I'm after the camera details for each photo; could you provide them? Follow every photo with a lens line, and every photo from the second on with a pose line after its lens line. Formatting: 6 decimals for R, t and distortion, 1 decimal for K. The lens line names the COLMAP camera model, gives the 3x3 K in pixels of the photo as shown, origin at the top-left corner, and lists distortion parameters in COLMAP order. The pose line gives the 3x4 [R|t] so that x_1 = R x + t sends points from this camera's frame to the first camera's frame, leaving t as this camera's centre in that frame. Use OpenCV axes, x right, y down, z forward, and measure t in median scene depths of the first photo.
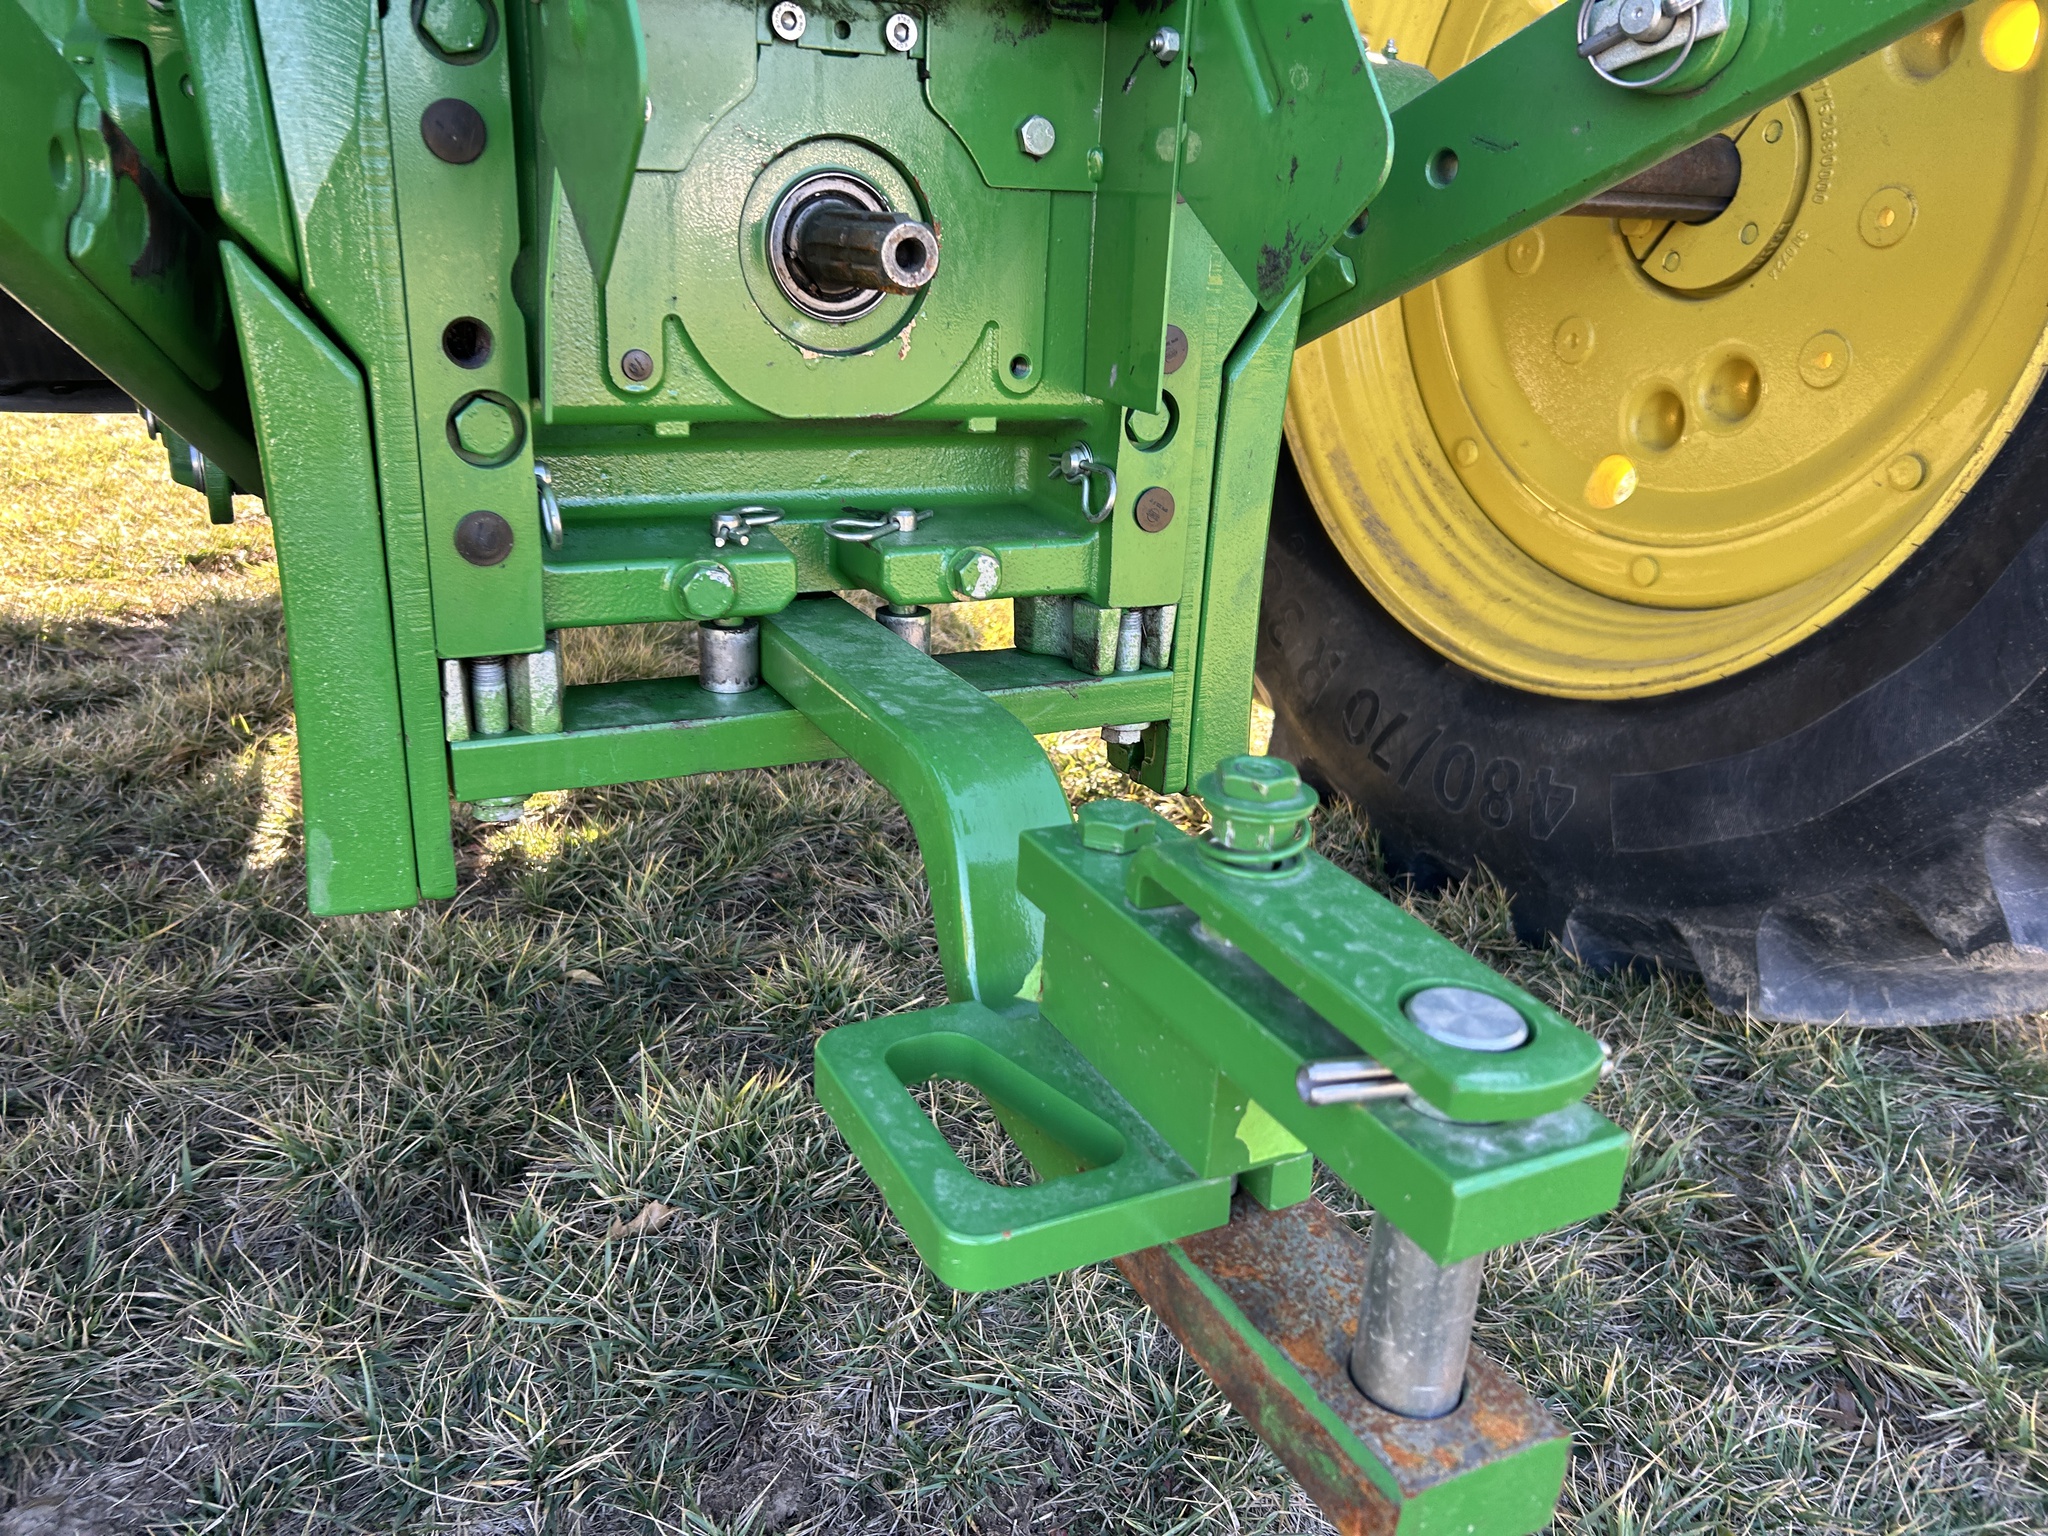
lens RADIAL K [[1541.7, 0, 1009.7], [0, 1541.7, 773.9], [0, 0, 1]] dist [0.032611, -0.030044]
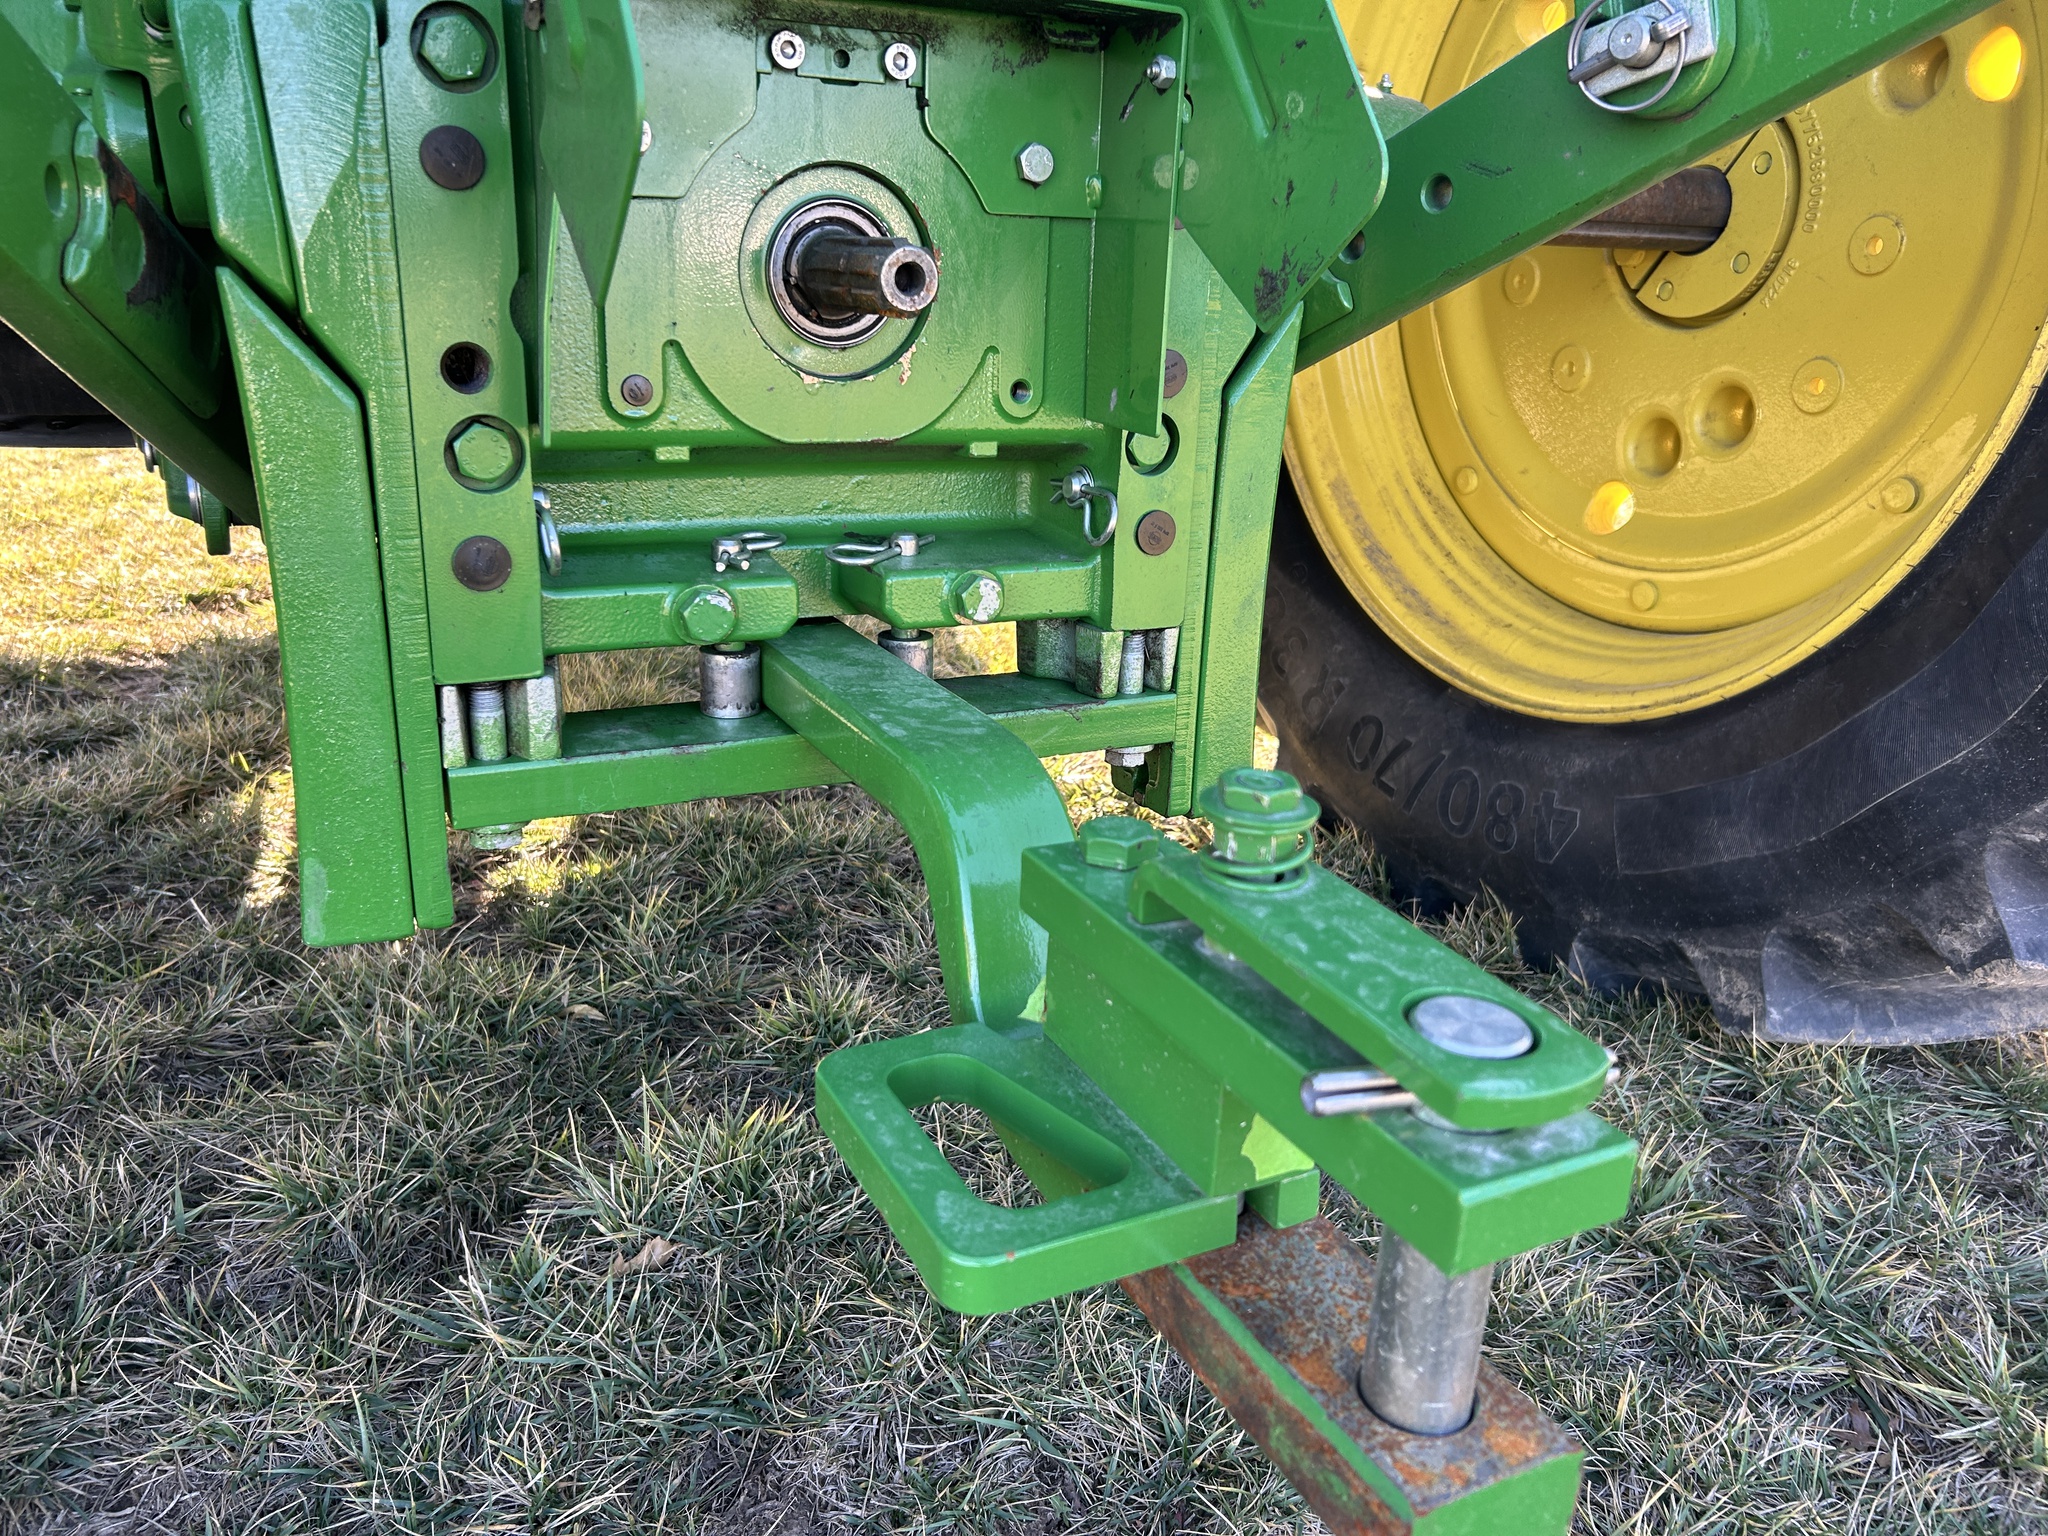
lens RADIAL K [[1541.7, 0, 1039.4], [0, 1541.7, 772.7], [0, 0, 1]] dist [0.032611, -0.030044]
pose [[0.999870, -0.007360, 0.014329, 0.002522], [0.007722, 0.999648, -0.025390, 0.008871], [-0.014137, 0.025497, 0.999575, 0.003985]]
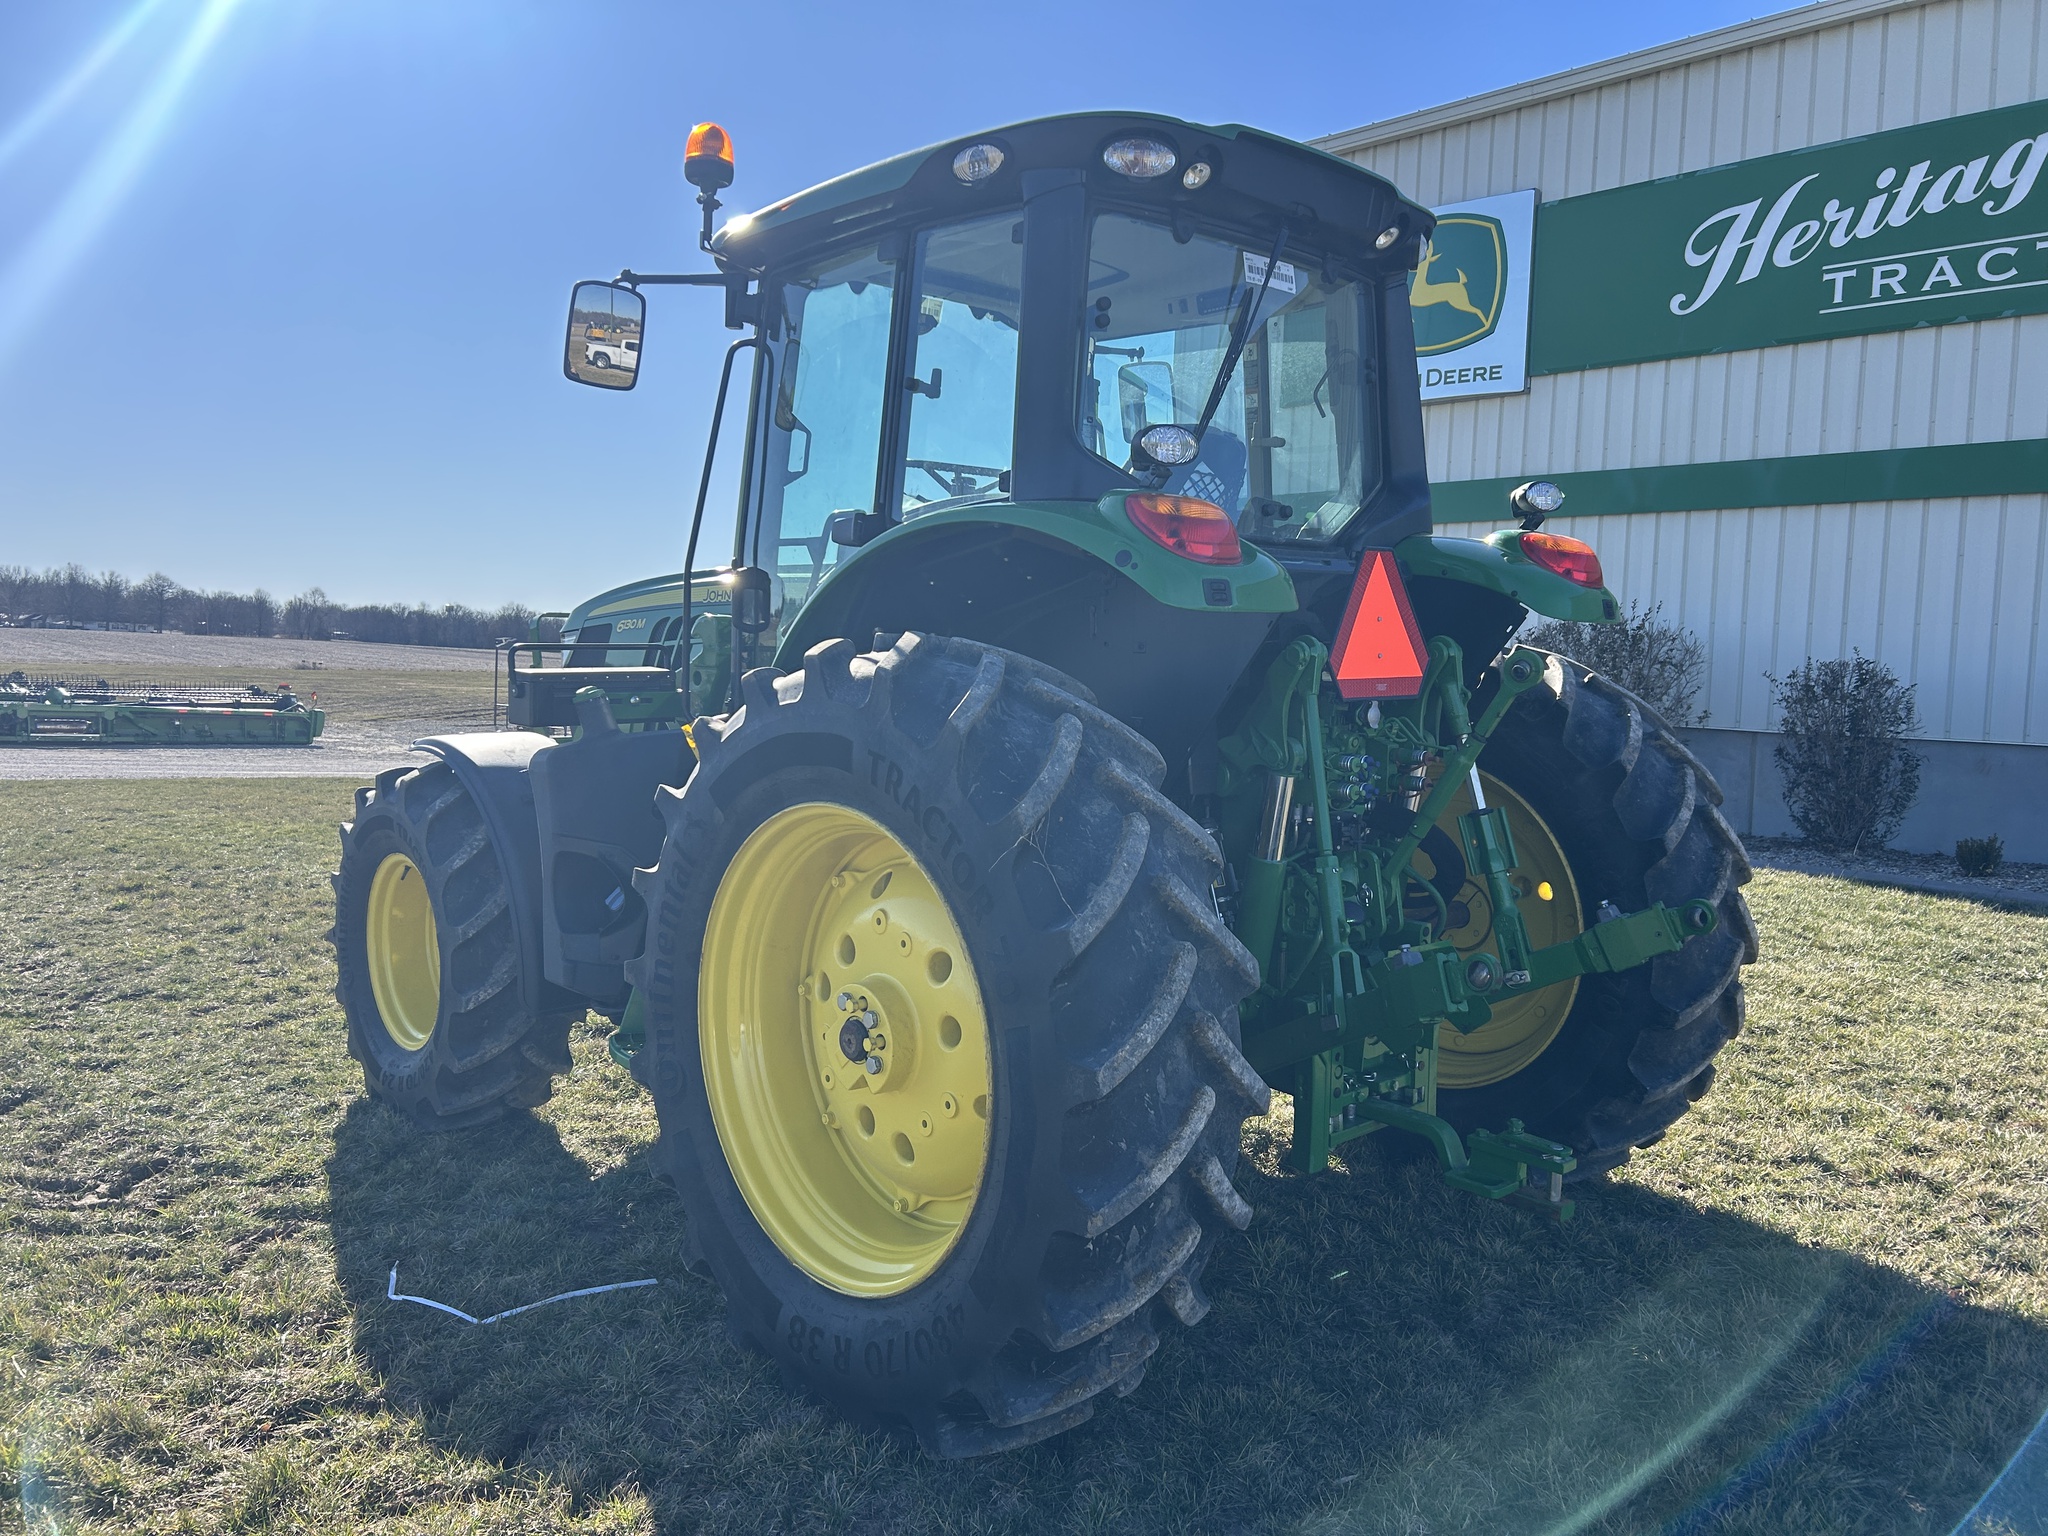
lens RADIAL K [[1541.7, 0, 1033.7], [0, 1541.7, 758.2], [0, 0, 1]] dist [0.032611, -0.030044]
pose [[0.956429, -0.047746, 0.288036, -2.289990], [0.117191, 0.966359, -0.228946, -0.143891], [-0.267414, 0.252726, 0.929849, -3.185721]]
